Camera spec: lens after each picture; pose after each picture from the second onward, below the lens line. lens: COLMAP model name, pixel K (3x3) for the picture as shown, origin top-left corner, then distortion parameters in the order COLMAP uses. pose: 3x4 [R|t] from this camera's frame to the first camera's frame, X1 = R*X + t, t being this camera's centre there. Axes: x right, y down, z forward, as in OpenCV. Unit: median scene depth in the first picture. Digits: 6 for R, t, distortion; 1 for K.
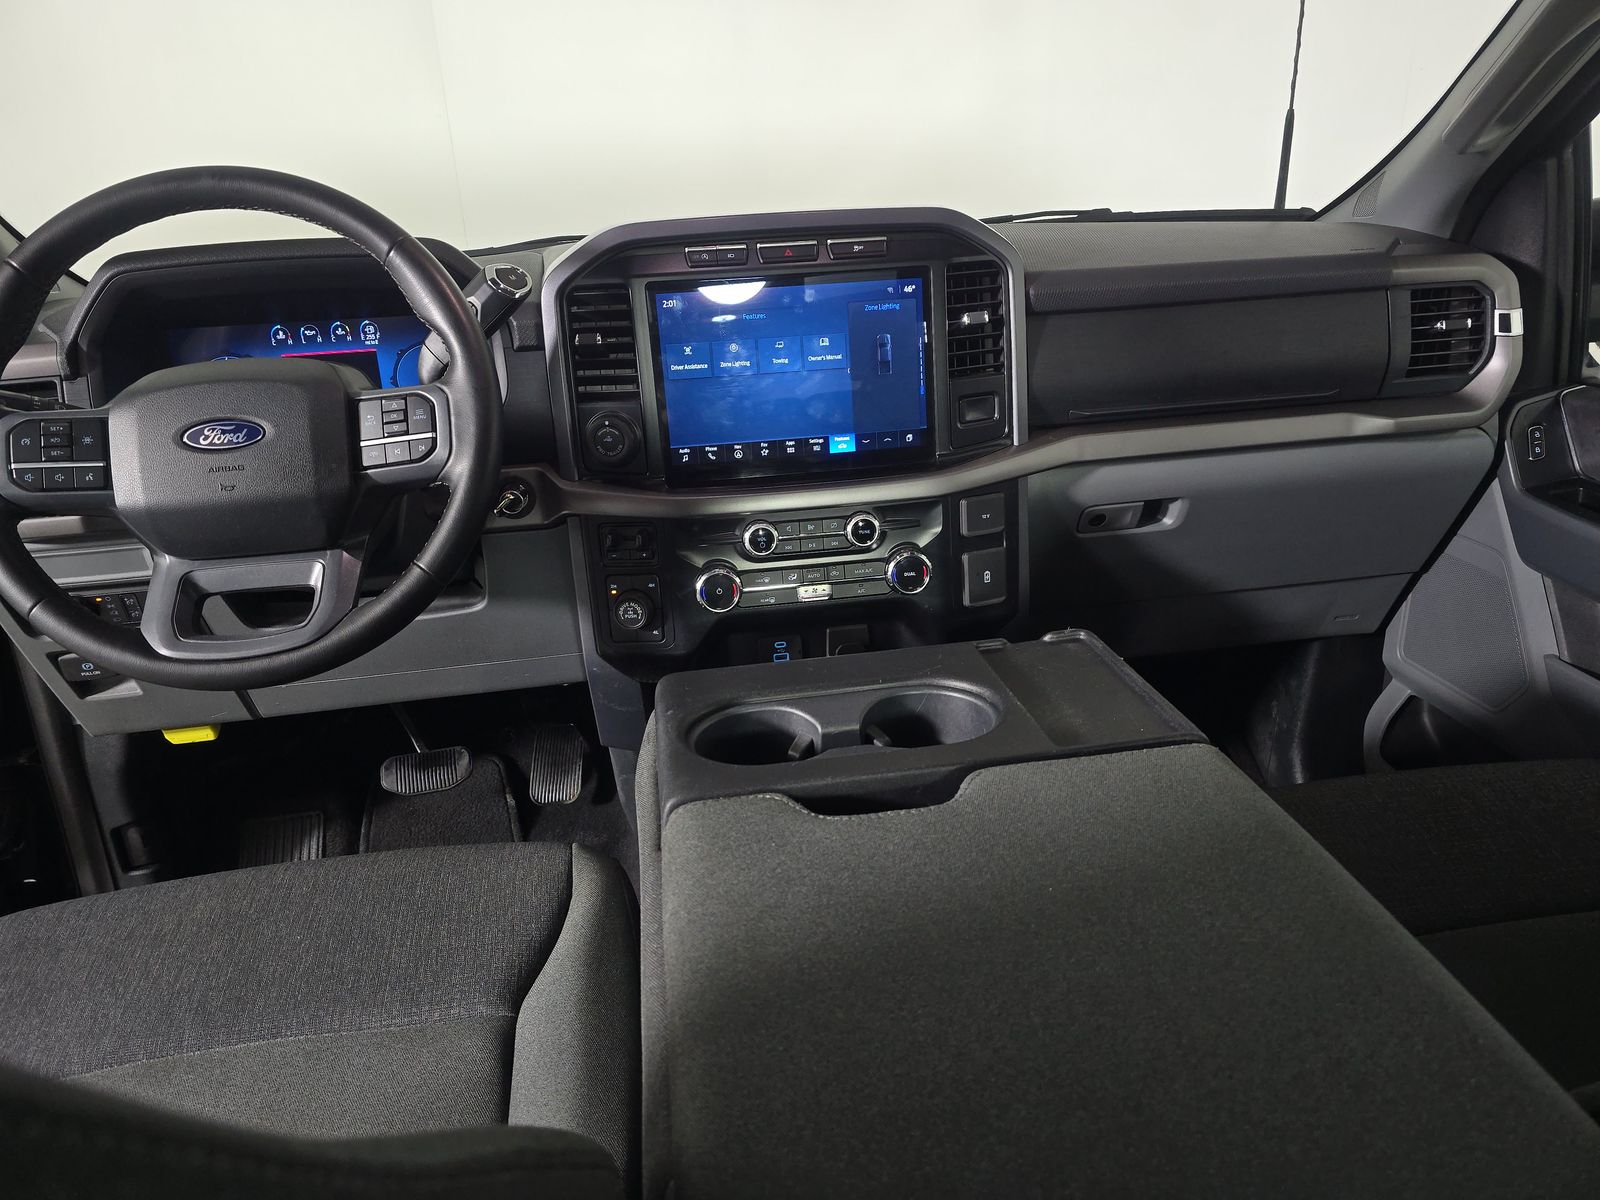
lens RADIAL K [[1106.8, 0, 796.9], [0, 1106.8, 601.3], [0, 0, 1]] dist [0.053487, -0.046569]
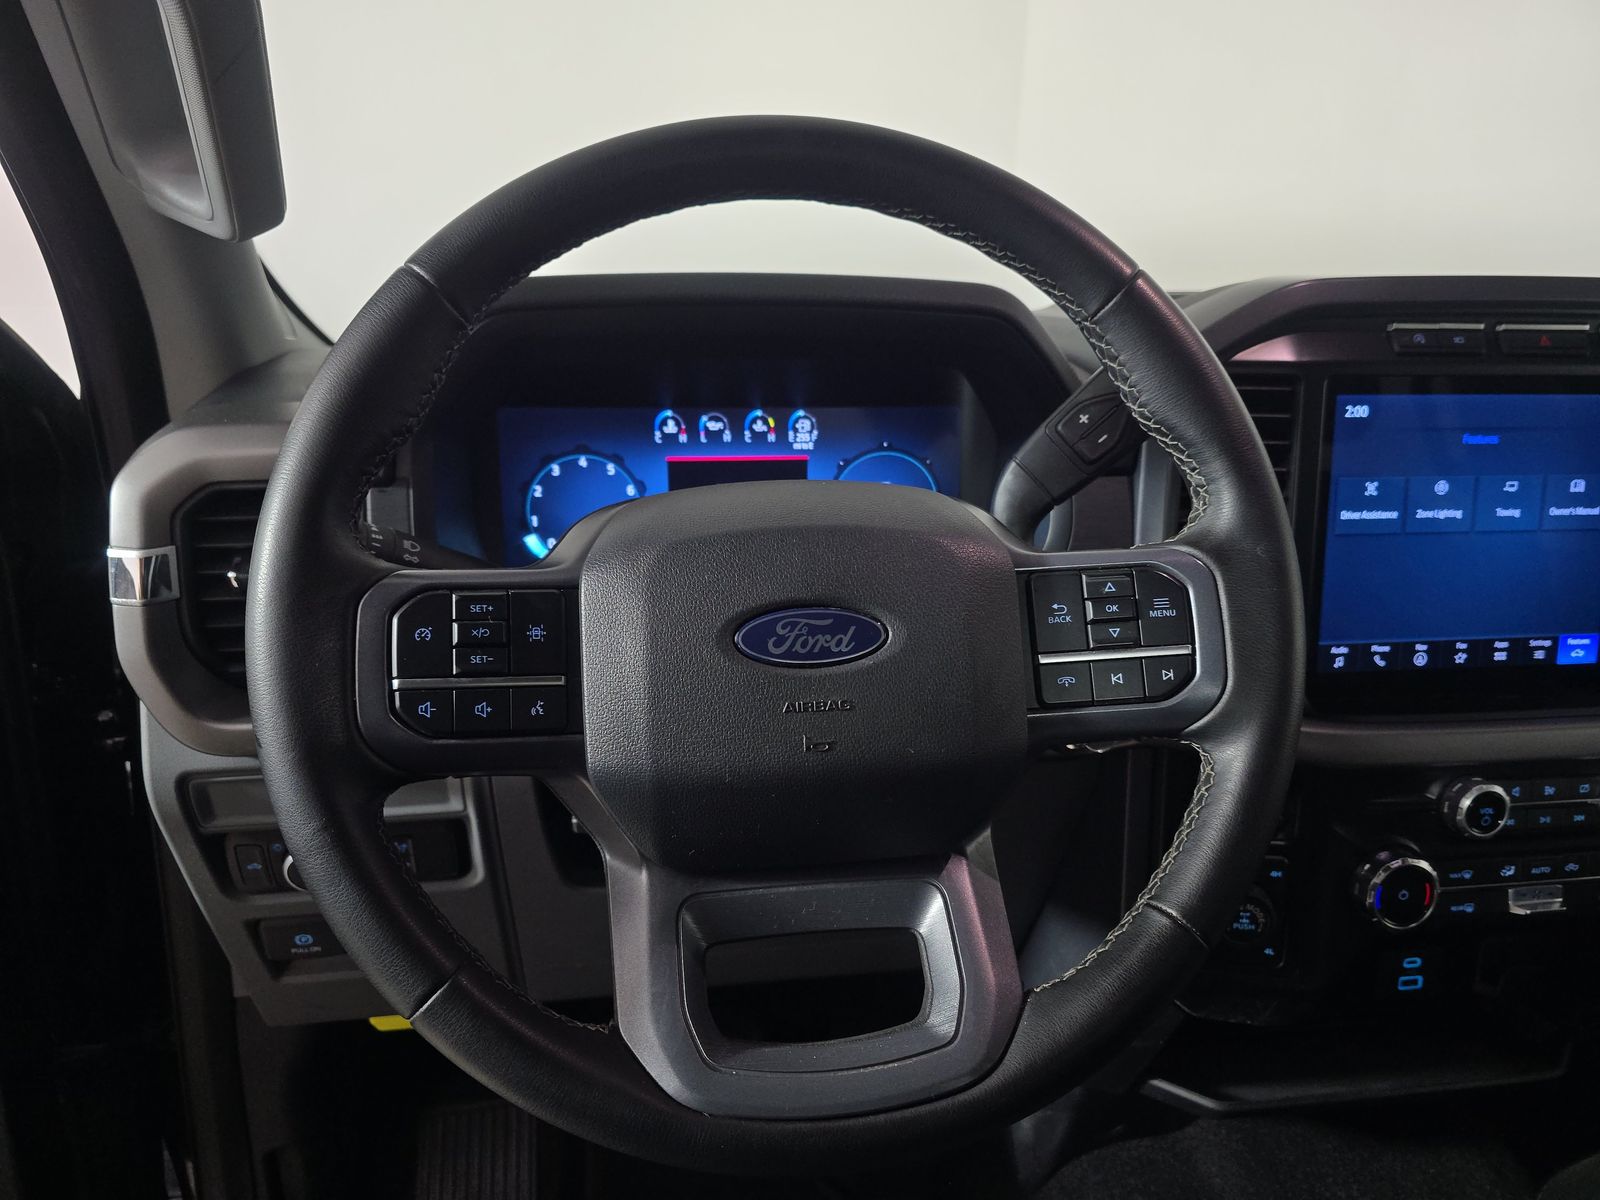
lens RADIAL K [[1106.8, 0, 796.9], [0, 1106.8, 601.3], [0, 0, 1]] dist [0.053487, -0.046569]
pose [[0.998303, 0.056826, 0.012747, -0.405802], [-0.055570, 0.994964, -0.083422, -0.094919], [-0.017423, 0.082572, 0.996433, 0.396369]]
